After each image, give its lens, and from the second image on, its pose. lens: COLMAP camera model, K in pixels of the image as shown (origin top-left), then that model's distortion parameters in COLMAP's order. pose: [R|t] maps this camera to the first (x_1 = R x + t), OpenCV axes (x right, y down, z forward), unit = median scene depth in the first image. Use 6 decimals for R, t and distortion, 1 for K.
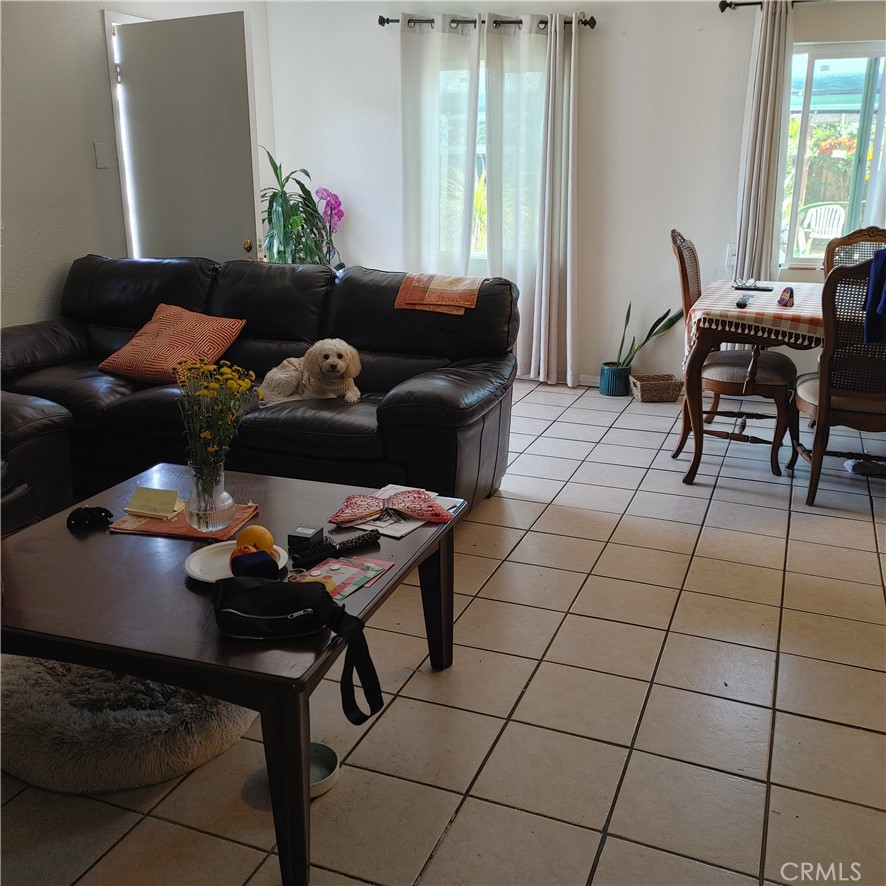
lens RADIAL K [[930.3, 0, 439.2], [0, 930.3, 440.2], [0, 0, 1]] dist [0.036362, 0.000000]
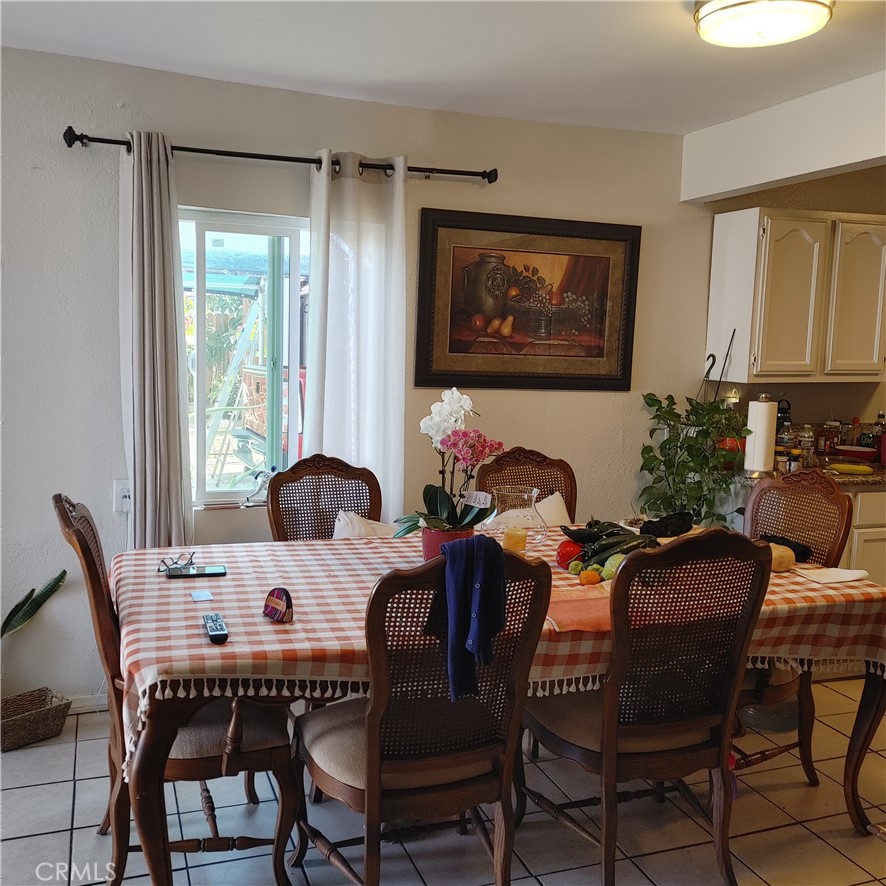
lens RADIAL K [[930.3, 0, 439.3], [0, 930.3, 449.2], [0, 0, 1]] dist [0.036362, 0.000000]
pose [[0.749053, -0.058297, 0.659940, 0.061253], [0.157278, 0.983292, -0.091655, -0.186325], [-0.643571, 0.172449, 0.745706, 0.485368]]
